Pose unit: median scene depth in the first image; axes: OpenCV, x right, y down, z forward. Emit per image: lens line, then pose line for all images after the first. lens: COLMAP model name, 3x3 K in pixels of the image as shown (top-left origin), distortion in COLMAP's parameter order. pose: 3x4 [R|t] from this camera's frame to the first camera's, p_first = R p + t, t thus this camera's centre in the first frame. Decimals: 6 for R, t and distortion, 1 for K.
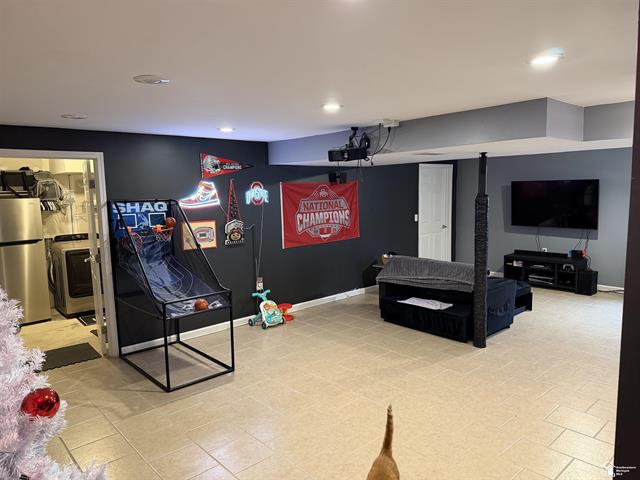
lens RADIAL K [[443.8, 0, 320.0], [0, 443.8, 240.0], [0, 0, 1]] dist [0.151133, -0.266370]
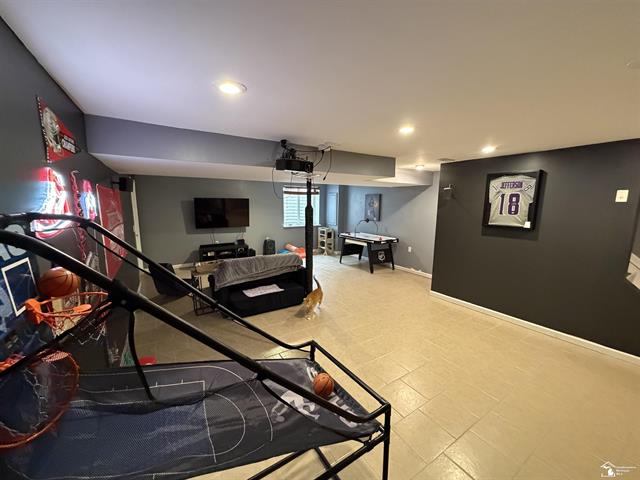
lens RADIAL K [[255.5, 0, 319.0], [0, 255.5, 237.6], [0, 0, 1]] dist [0.000863, -0.000012]
pose [[0.171281, -0.115336, 0.978448, -0.445010], [0.103320, 0.989751, 0.098582, -0.065610], [-0.979790, 0.084208, 0.181442, 0.710468]]
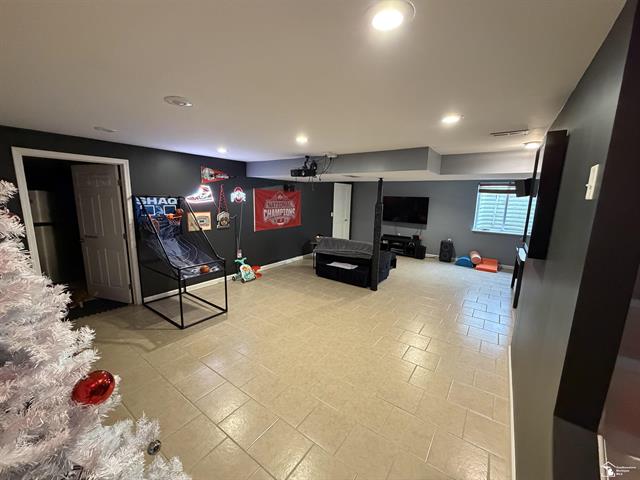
lens RADIAL K [[255.5, 0, 319.0], [0, 255.5, 237.6], [0, 0, 1]] dist [0.000863, -0.000012]
pose [[0.976442, 0.014894, 0.215264, -0.062502], [-0.024827, 0.998744, 0.043514, -0.003785], [-0.214346, -0.047833, 0.975586, 0.083803]]
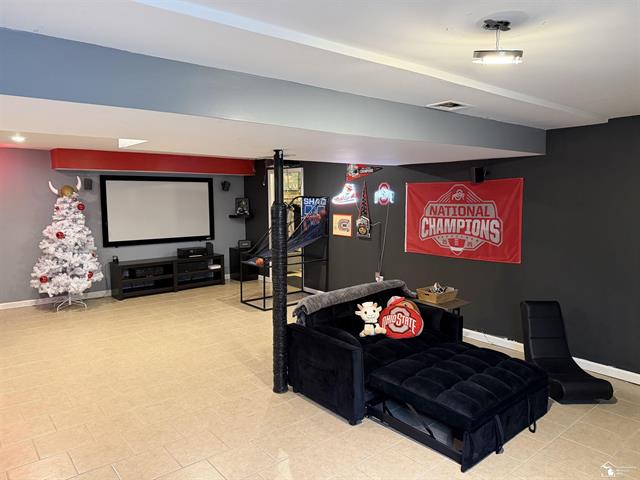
lens RADIAL K [[443.8, 0, 320.0], [0, 443.8, 240.0], [0, 0, 1]] dist [0.151133, -0.266370]
pose [[-0.034787, 0.124413, -0.991620, 0.999179], [-0.110932, 0.985609, 0.127551, -0.123490], [0.993219, 0.114440, -0.020485, 0.949755]]
